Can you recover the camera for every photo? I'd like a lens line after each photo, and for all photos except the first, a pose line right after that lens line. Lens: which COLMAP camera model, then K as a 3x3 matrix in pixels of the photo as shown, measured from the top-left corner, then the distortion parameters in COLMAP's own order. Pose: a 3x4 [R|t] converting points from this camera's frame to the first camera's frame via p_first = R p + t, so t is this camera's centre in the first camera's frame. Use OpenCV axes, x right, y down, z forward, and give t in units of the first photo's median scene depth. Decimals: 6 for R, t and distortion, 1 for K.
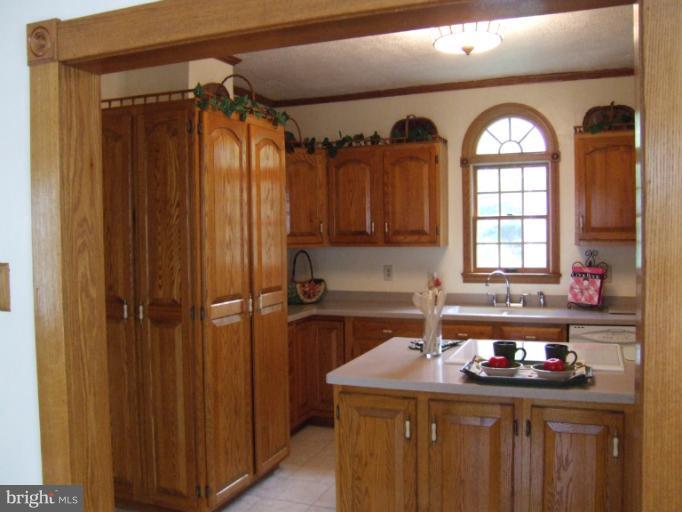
lens RADIAL K [[651.9, 0, 341.0], [0, 651.9, 256.0], [0, 0, 1]] dist [-0.150537, 0.116634]
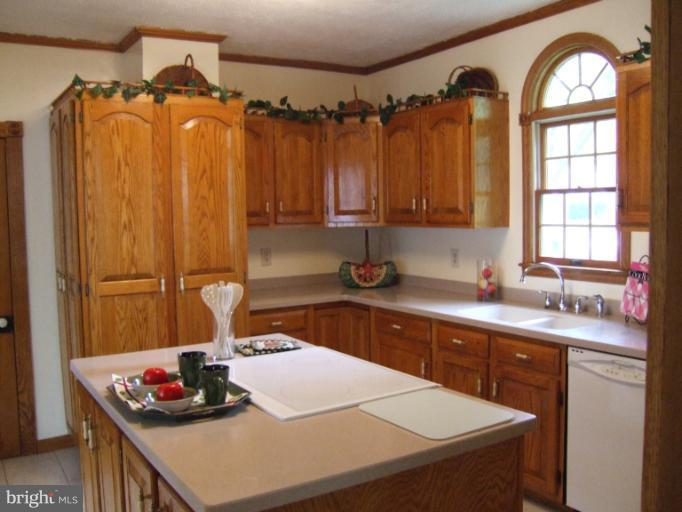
lens RADIAL K [[651.9, 0, 341.0], [0, 651.9, 256.0], [0, 0, 1]] dist [-0.150537, 0.116634]
pose [[0.809043, 0.042018, -0.586246, 0.472121], [-0.016110, 0.998652, 0.049344, -0.016829], [0.587529, -0.030477, 0.808629, 0.250227]]
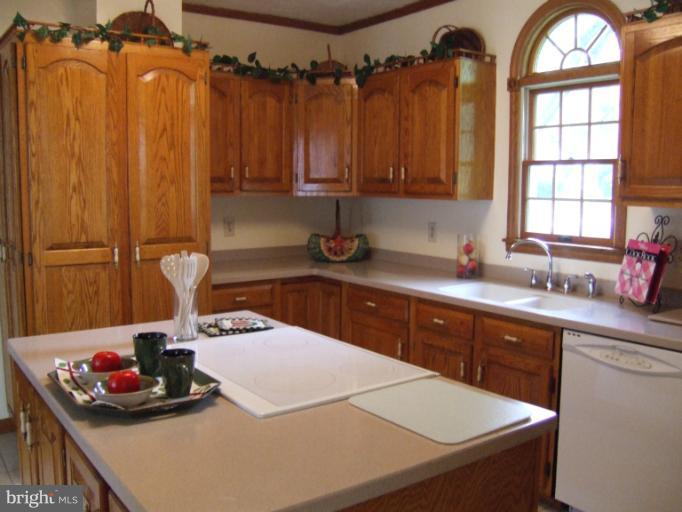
lens RADIAL K [[651.9, 0, 341.0], [0, 651.9, 256.0], [0, 0, 1]] dist [-0.150537, 0.116634]
pose [[0.845322, 0.079556, -0.528301, 0.422682], [-0.039670, 0.995468, 0.086431, -0.009418], [0.532783, -0.052105, 0.844646, 0.289862]]
